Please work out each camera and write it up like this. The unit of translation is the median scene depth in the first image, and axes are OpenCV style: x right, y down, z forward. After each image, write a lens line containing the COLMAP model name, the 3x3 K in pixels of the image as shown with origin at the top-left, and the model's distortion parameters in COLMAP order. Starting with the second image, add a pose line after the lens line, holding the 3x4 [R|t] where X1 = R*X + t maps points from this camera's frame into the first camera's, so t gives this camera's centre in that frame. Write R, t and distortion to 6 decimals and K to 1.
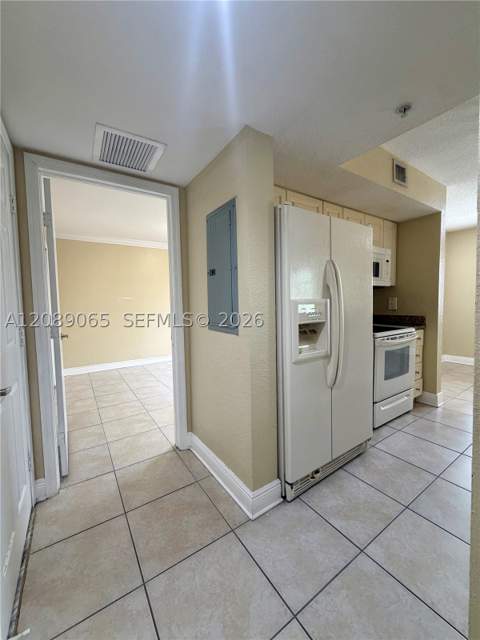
lens RADIAL K [[254.4, 0, 239.7], [0, 254.4, 318.2], [0, 0, 1]] dist [0.000113, -0.001101]
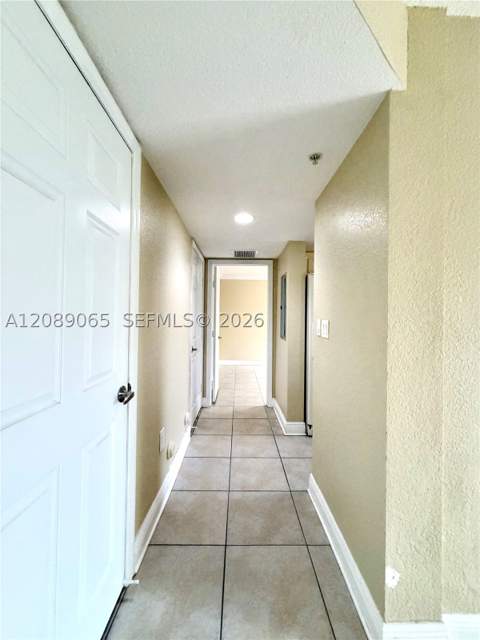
lens RADIAL K [[254.4, 0, 240.2], [0, 254.4, 319.2], [0, 0, 1]] dist [0.000113, -0.001101]
pose [[0.841282, 0.034070, -0.539522, 0.704176], [-0.062041, 0.997503, -0.033751, -0.012441], [0.537024, 0.061866, 0.841295, -0.801763]]
